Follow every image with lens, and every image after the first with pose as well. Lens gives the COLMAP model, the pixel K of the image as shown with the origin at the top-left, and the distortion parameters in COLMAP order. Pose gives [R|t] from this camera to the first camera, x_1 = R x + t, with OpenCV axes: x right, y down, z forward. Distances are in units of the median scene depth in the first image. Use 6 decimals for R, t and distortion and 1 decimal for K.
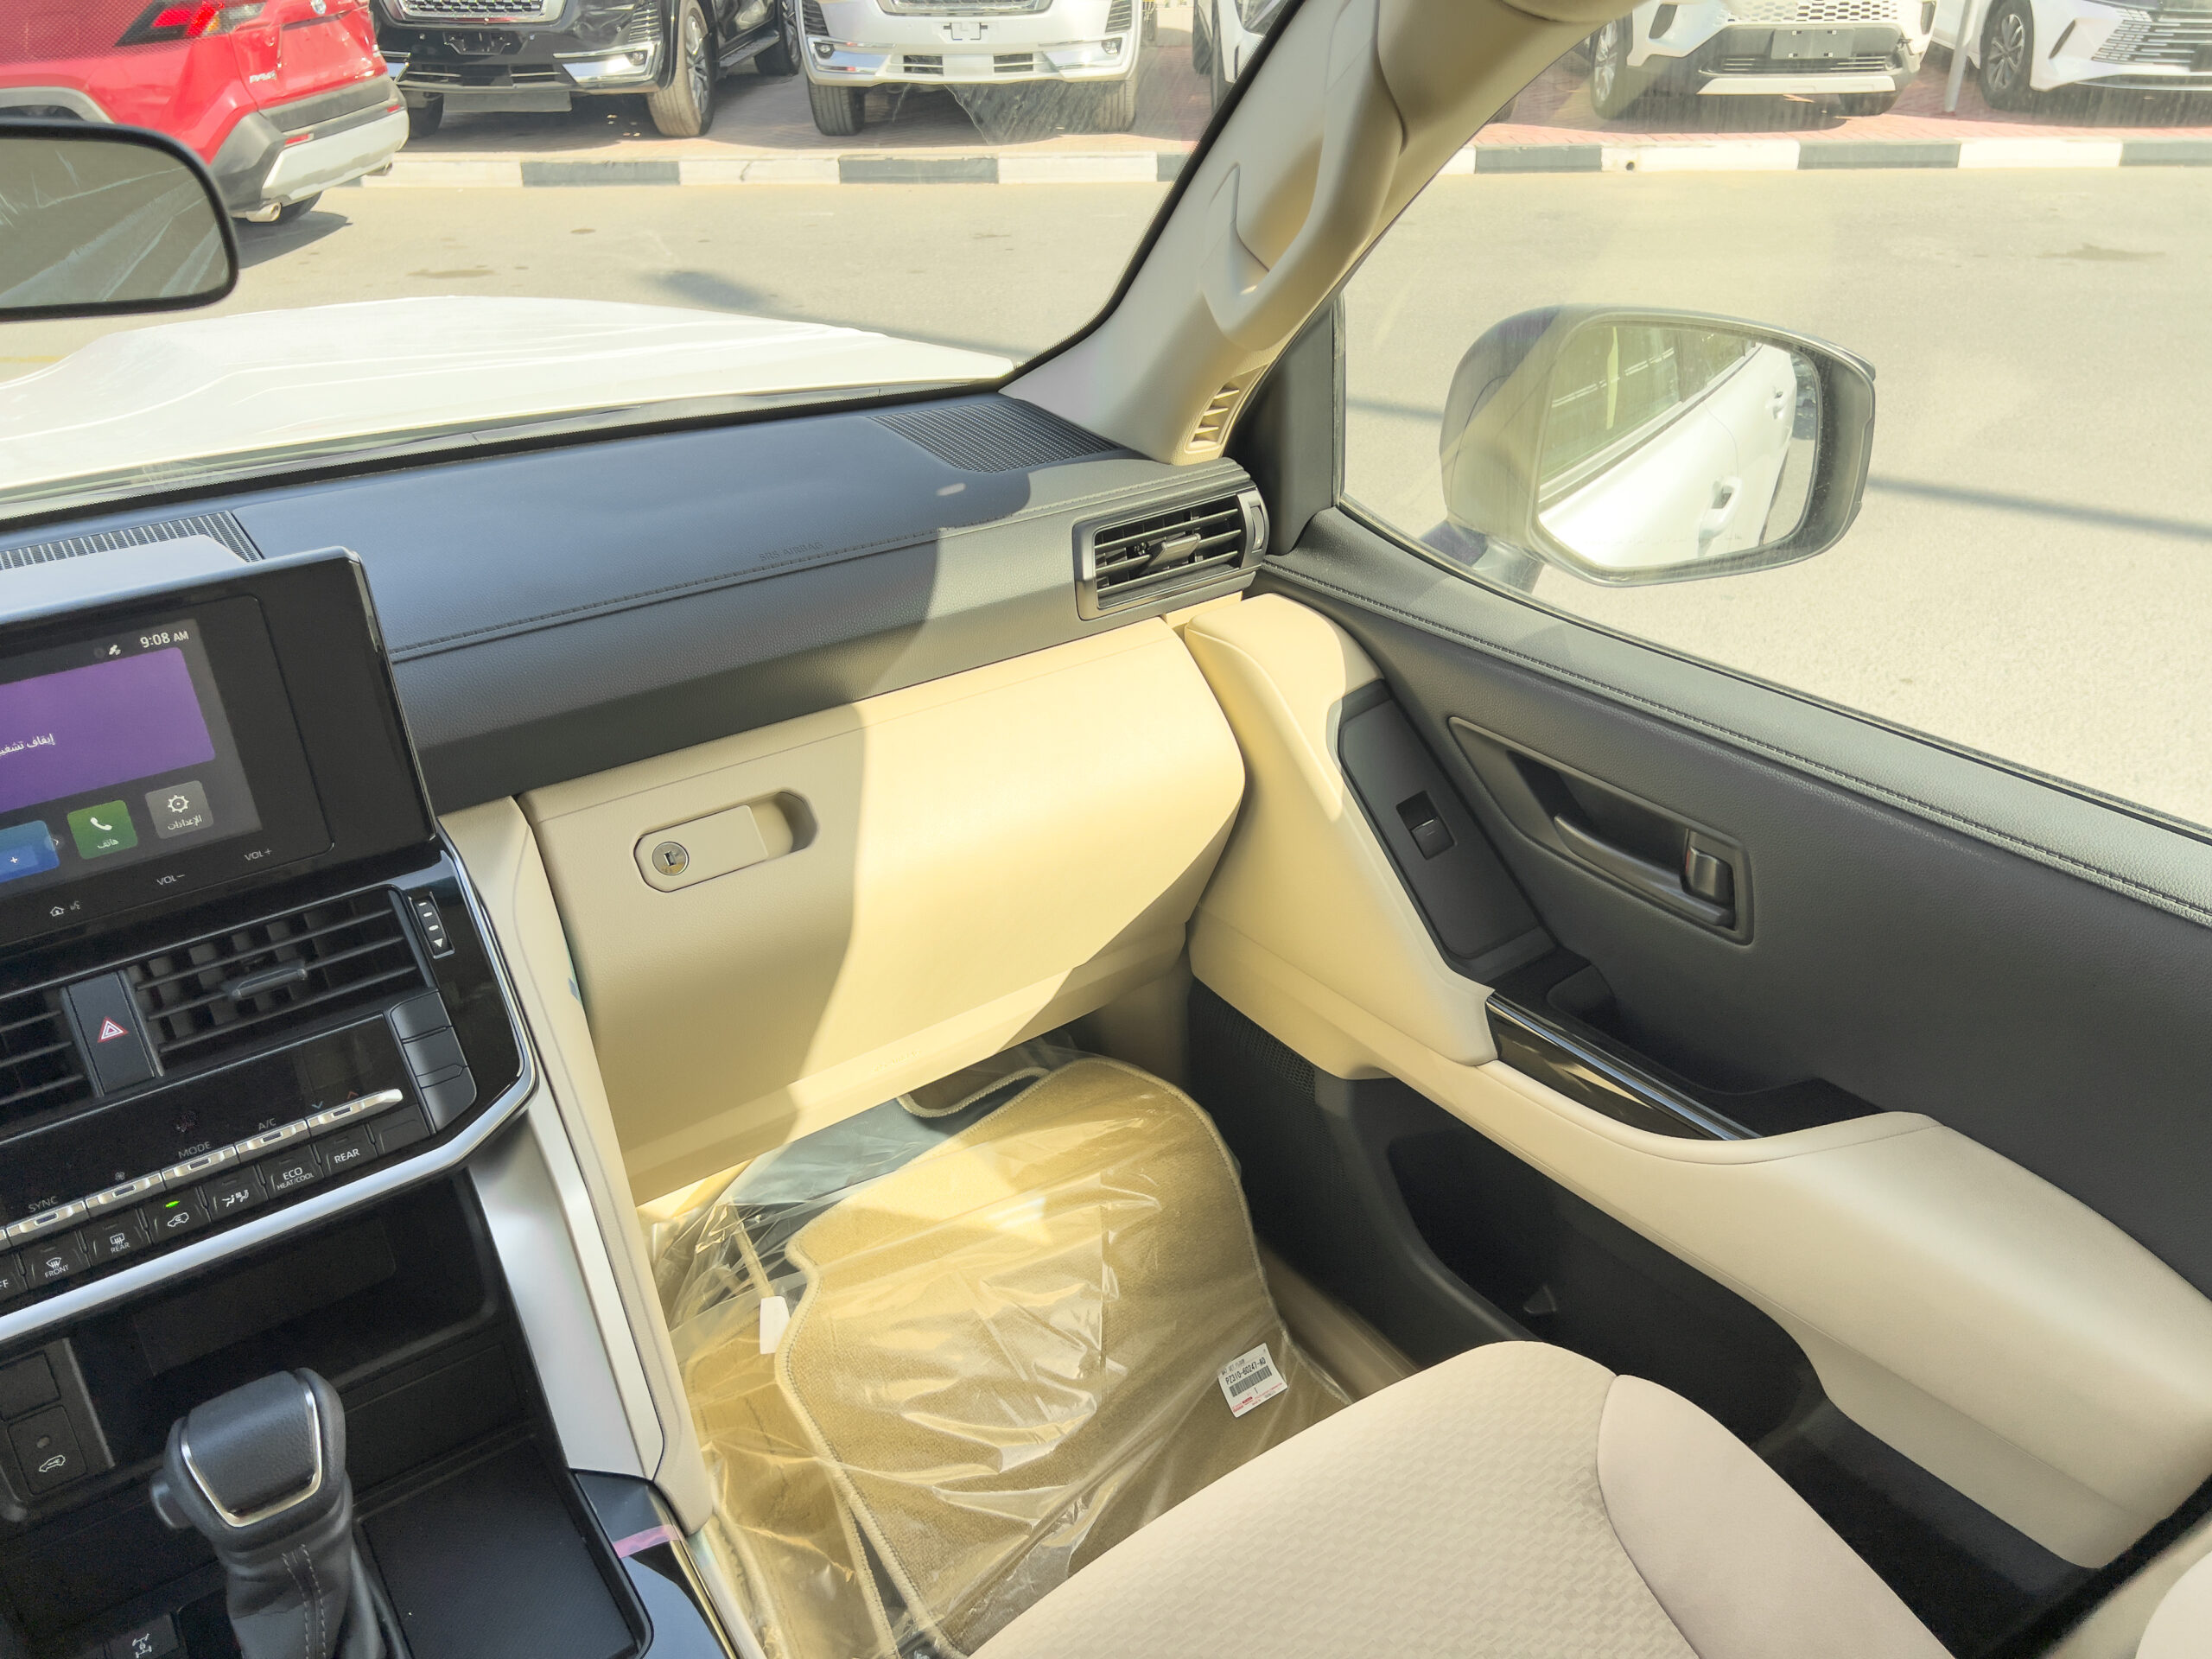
lens RADIAL K [[1653.1, 0, 1093.5], [0, 1653.1, 832.5], [0, 0, 1]] dist [0.053182, -0.061614]
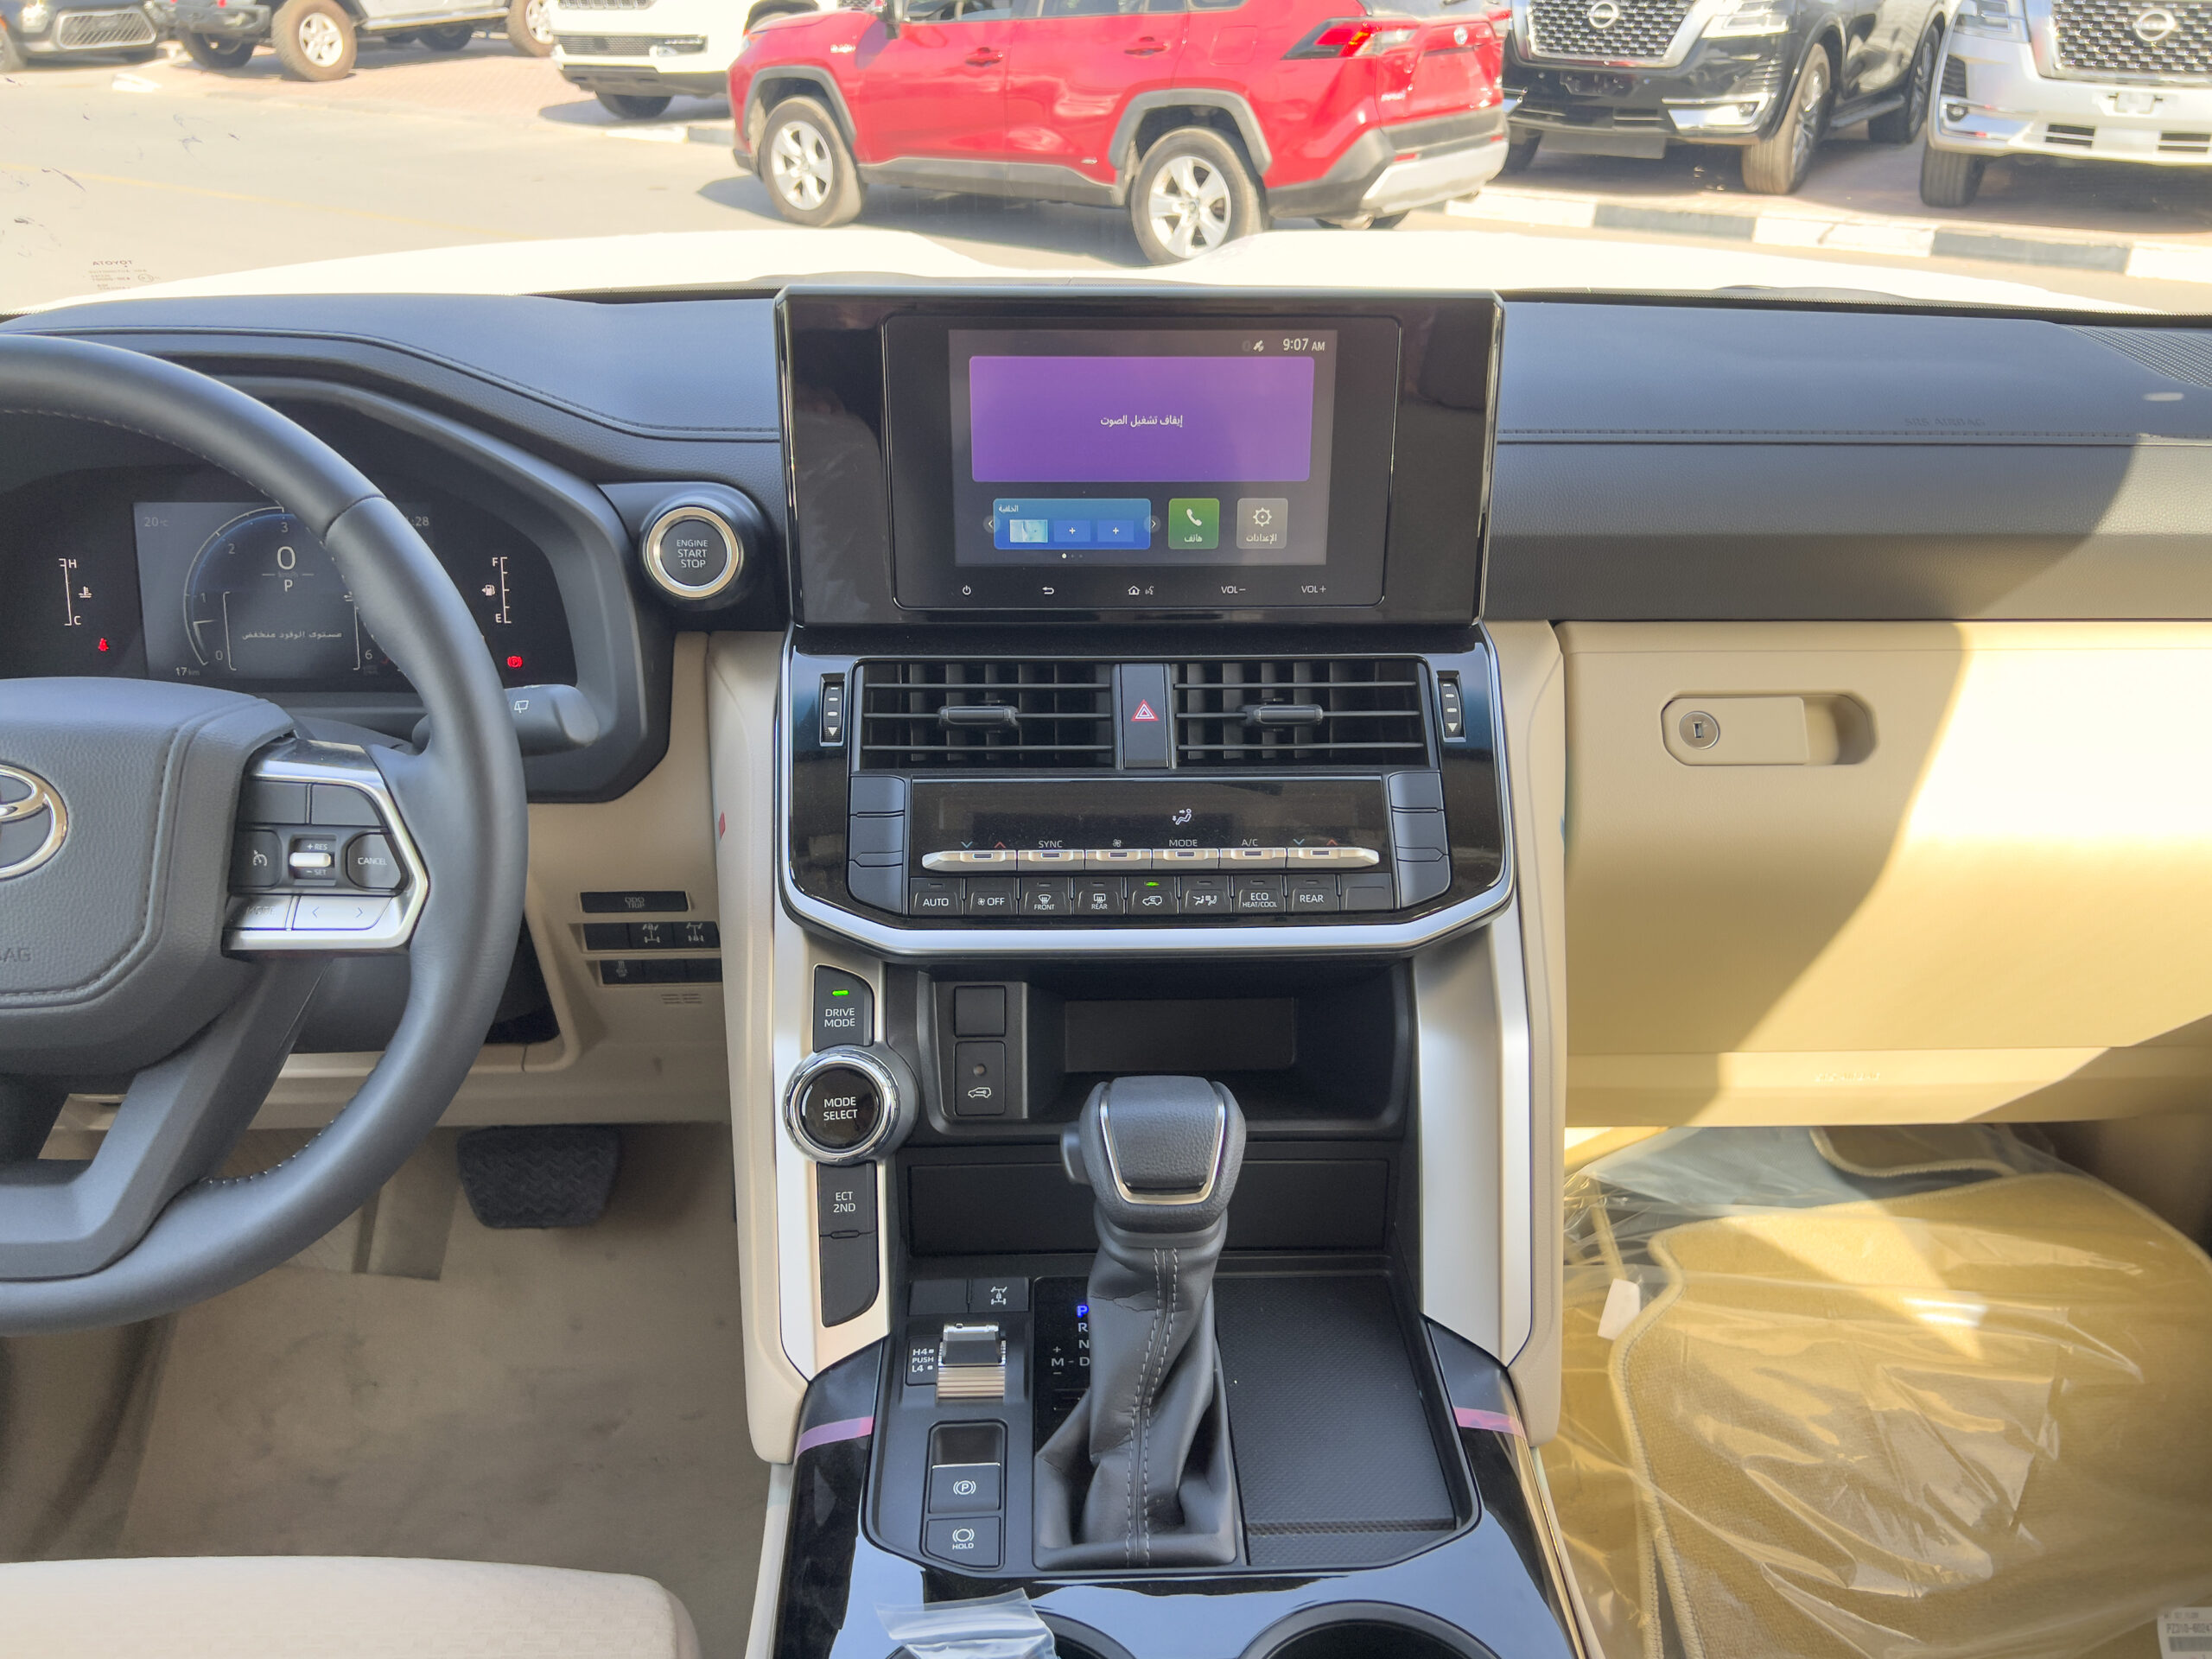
lens RADIAL K [[1653.1, 0, 1114.2], [0, 1653.1, 844.1], [0, 0, 1]] dist [0.053182, -0.061614]
pose [[0.842847, 0.269523, -0.465796, -0.077330], [-0.287801, 0.957120, 0.033048, 0.114301], [0.454730, 0.106202, 0.884275, 0.075731]]
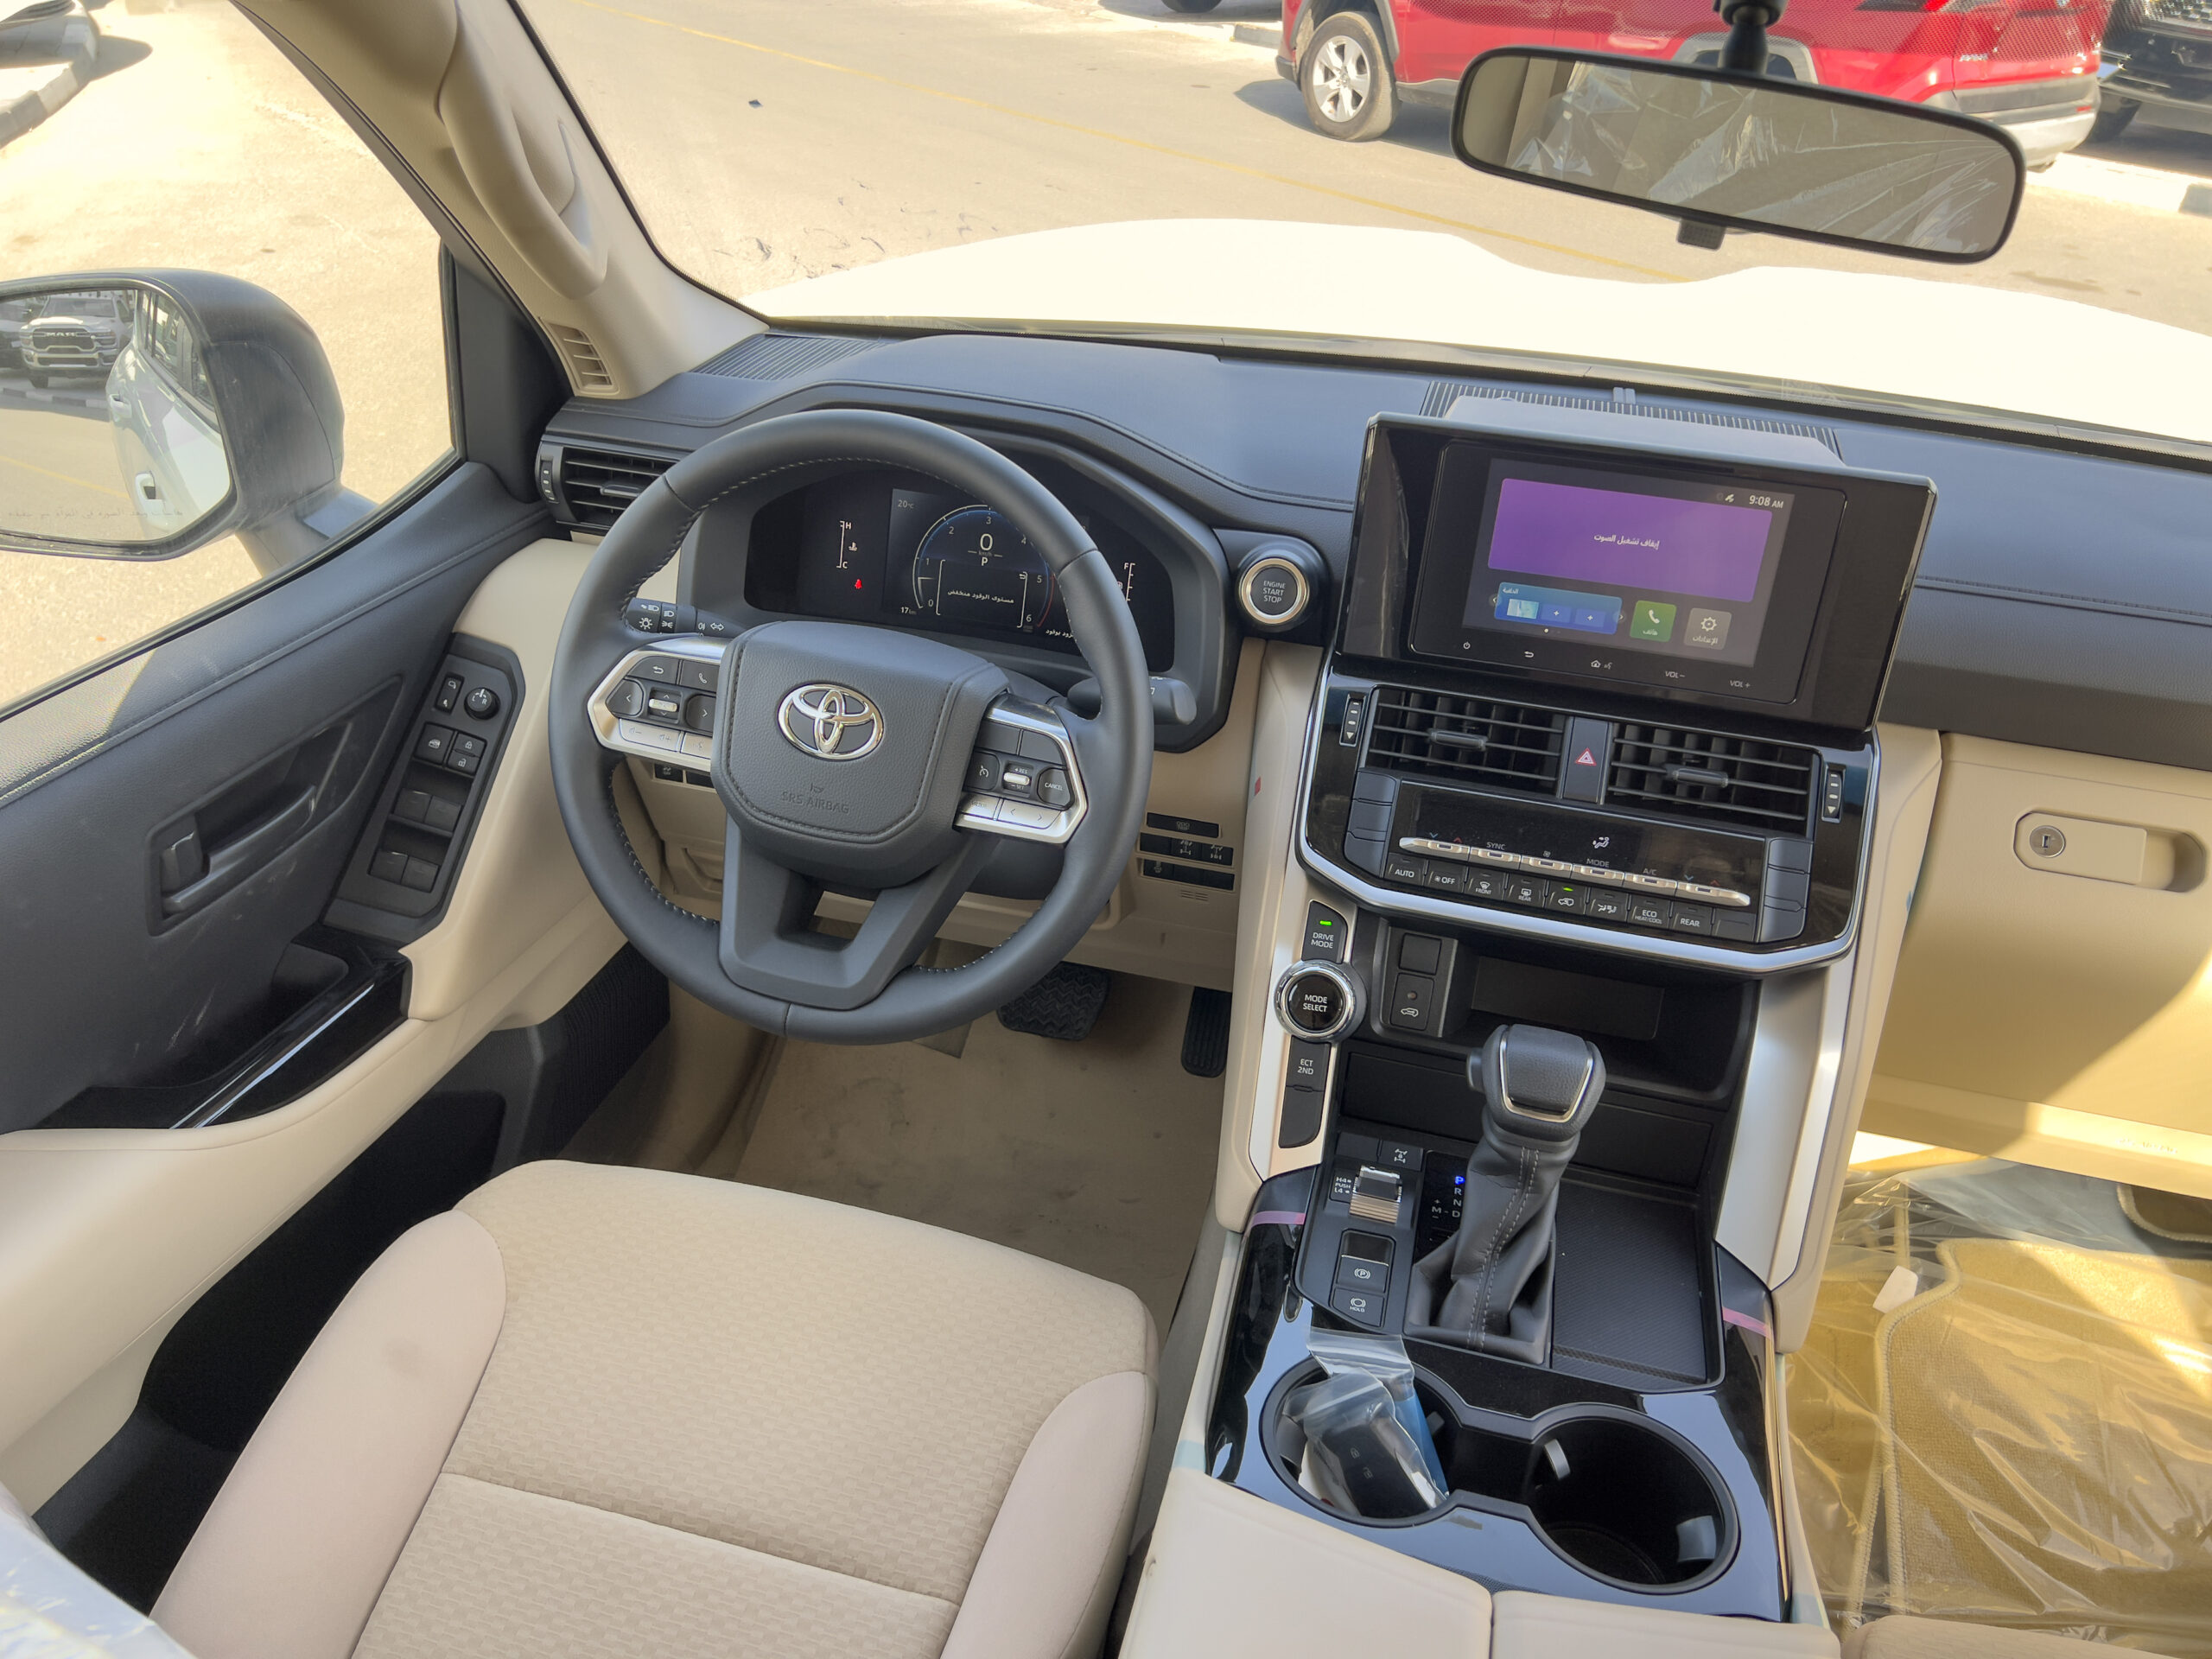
lens RADIAL K [[1653.1, 0, 1119.1], [0, 1653.1, 845.4], [0, 0, 1]] dist [0.053182, -0.061614]
pose [[0.653323, 0.437348, -0.617977, 0.017954], [-0.425730, 0.887209, 0.177806, 0.070186], [0.626037, 0.146927, 0.765826, -0.174437]]
